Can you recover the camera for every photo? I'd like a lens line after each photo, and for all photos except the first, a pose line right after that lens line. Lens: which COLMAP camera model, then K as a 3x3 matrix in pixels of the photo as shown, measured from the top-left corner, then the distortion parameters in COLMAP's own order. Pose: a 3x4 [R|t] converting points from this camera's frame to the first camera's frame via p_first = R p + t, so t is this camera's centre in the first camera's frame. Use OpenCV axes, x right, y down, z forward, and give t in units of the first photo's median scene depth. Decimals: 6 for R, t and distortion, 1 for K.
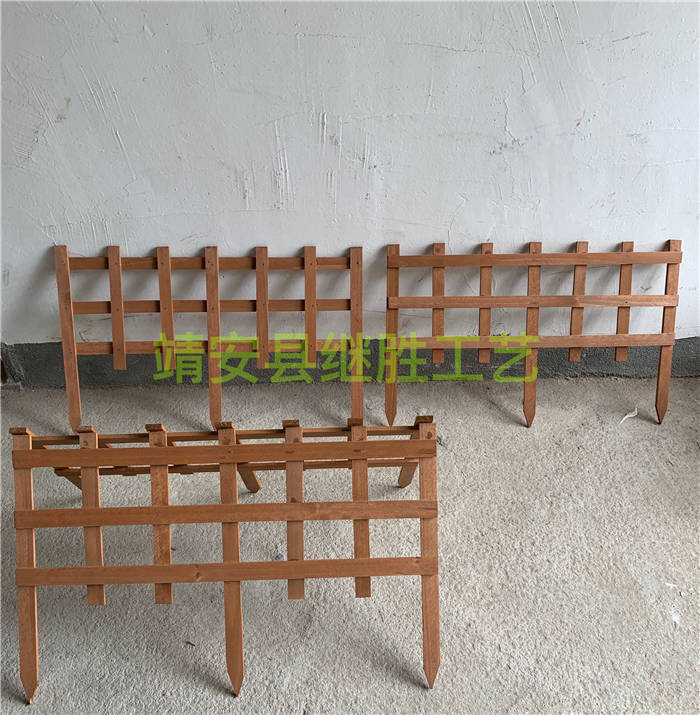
lens RADIAL K [[738.3, 0, 347.1], [0, 738.3, 355.1], [0, 0, 1]] dist [-0.001379, 0.000000]
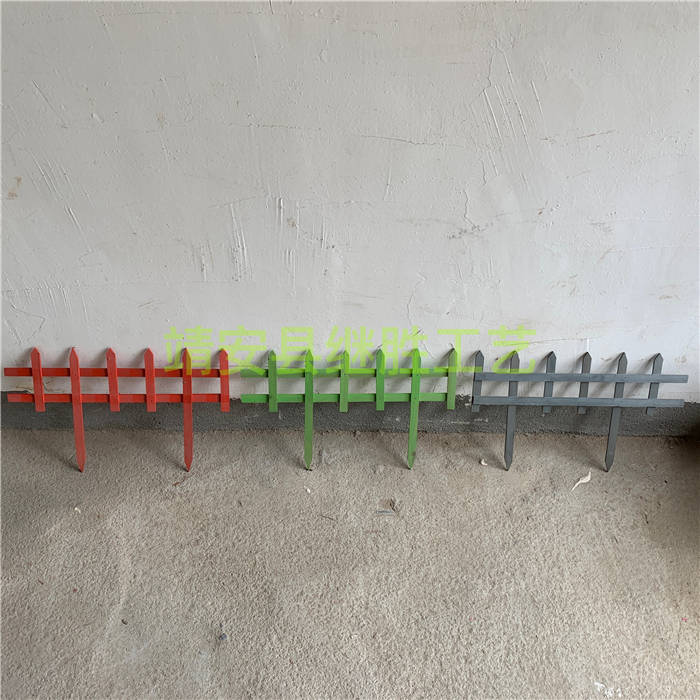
lens RADIAL K [[708.8, 0, 347.9], [0, 708.8, 337.8], [0, 0, 1]] dist [-0.000672, 0.000000]
pose [[0.999318, 0.035866, -0.008731, 0.074208], [-0.035029, 0.996008, 0.082110, -0.223349], [0.011642, -0.081748, 0.996585, 0.046330]]
